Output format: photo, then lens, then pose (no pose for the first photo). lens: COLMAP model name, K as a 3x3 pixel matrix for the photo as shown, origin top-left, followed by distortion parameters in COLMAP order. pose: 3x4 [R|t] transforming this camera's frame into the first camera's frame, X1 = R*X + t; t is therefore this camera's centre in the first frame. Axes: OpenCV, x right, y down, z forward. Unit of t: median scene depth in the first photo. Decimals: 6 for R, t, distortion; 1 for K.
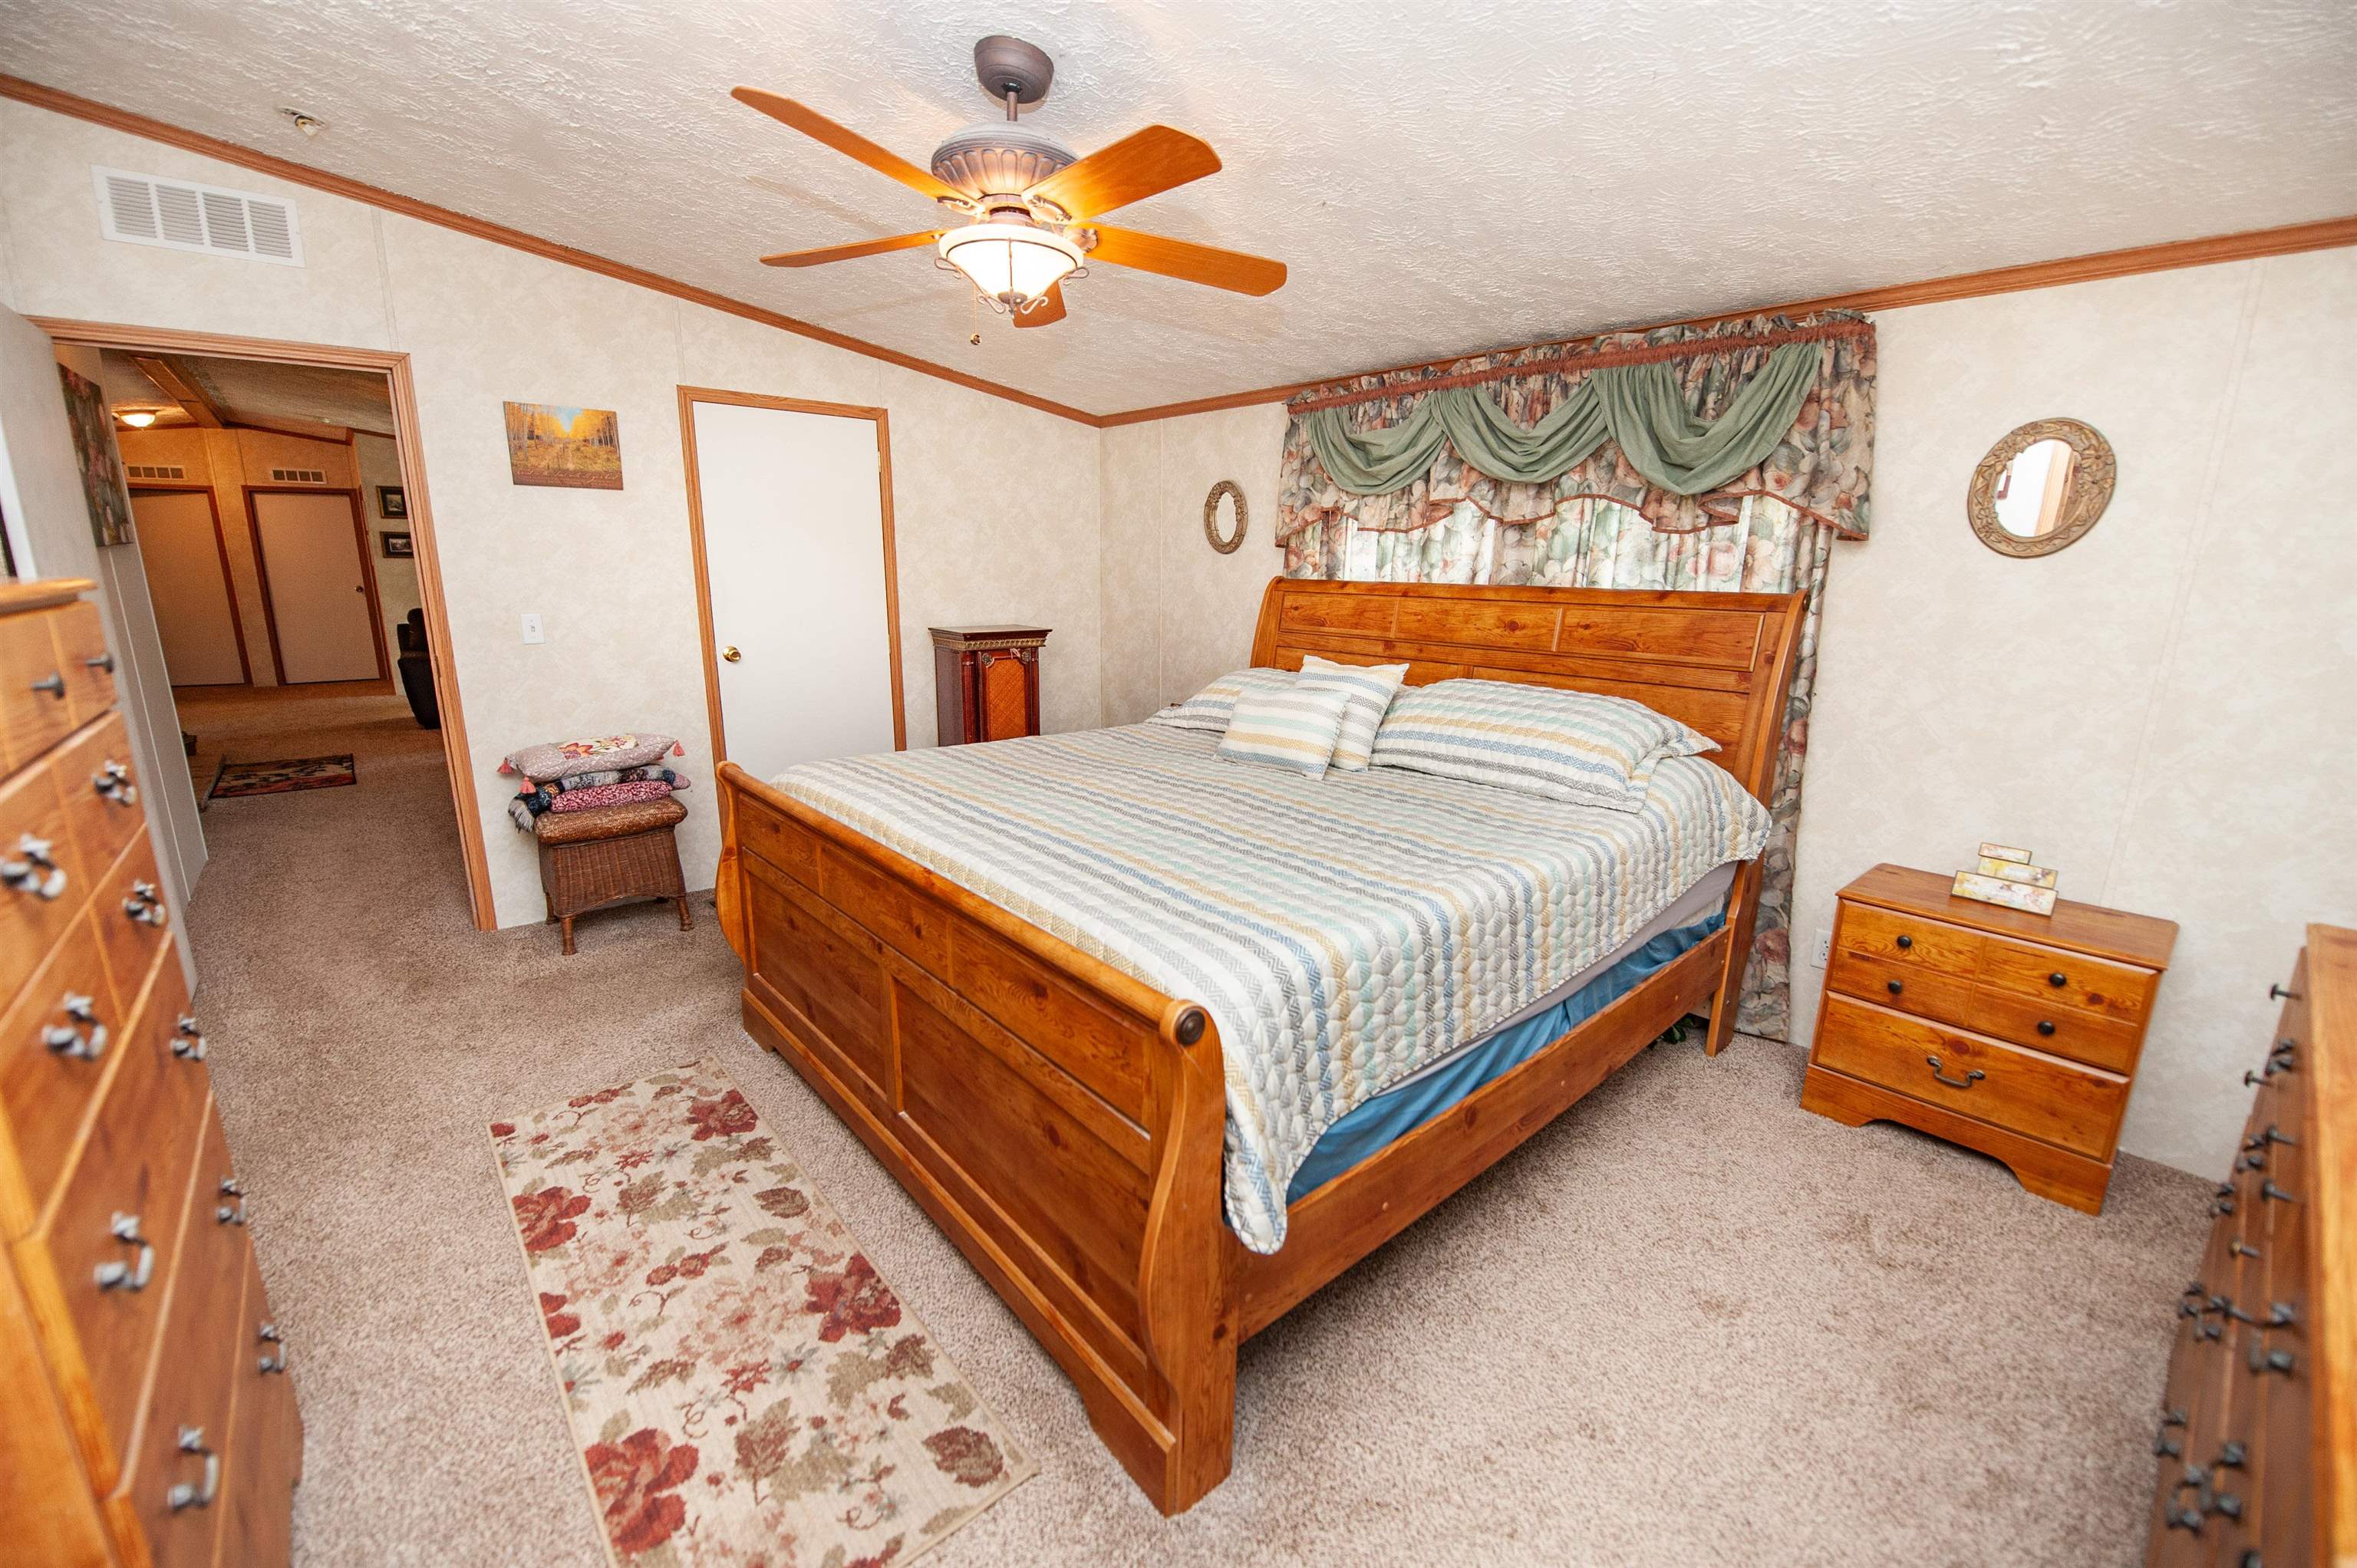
lens RADIAL K [[955.7, 0, 1183.2], [0, 955.7, 793.6], [0, 0, 1]] dist [-0.014088, -0.003960]
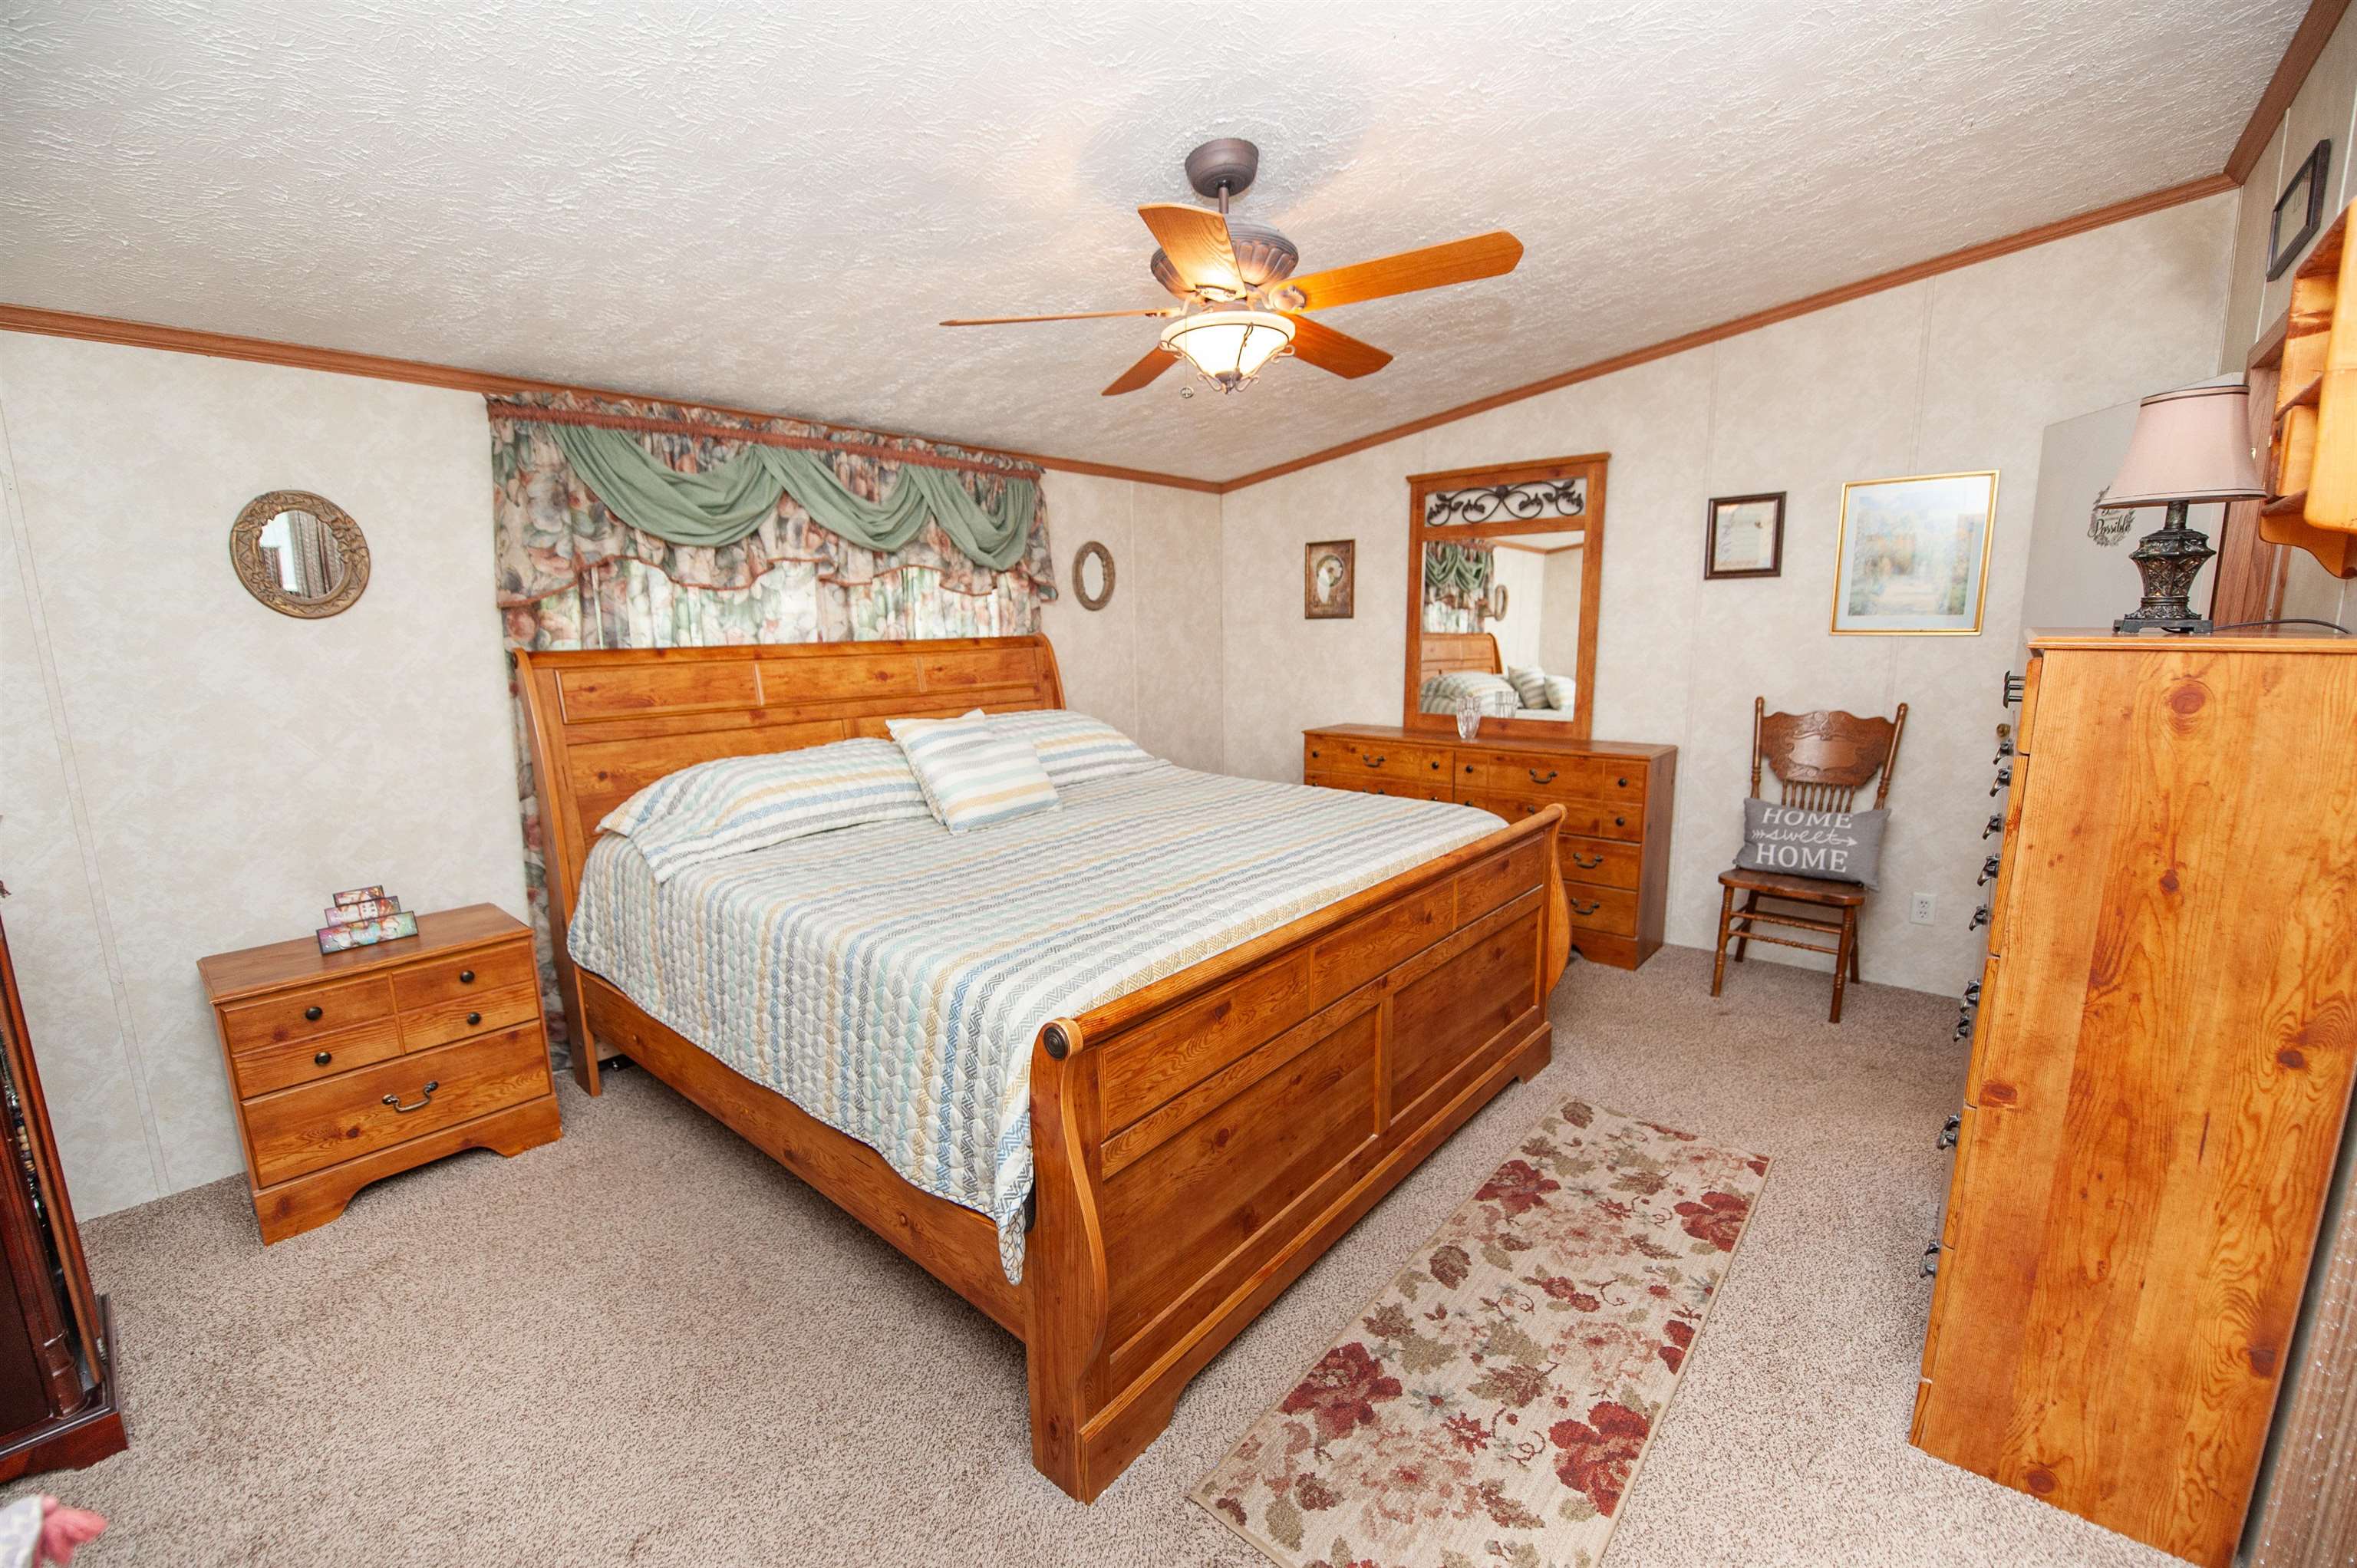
lens RADIAL K [[955.7, 0, 1183.2], [0, 955.7, 793.6], [0, 0, 1]] dist [-0.014088, -0.003960]
pose [[-0.144294, -0.190423, 0.971040, -1.277043], [0.244181, 0.944111, 0.221427, -0.324854], [-0.958934, 0.269060, -0.089732, 1.254471]]
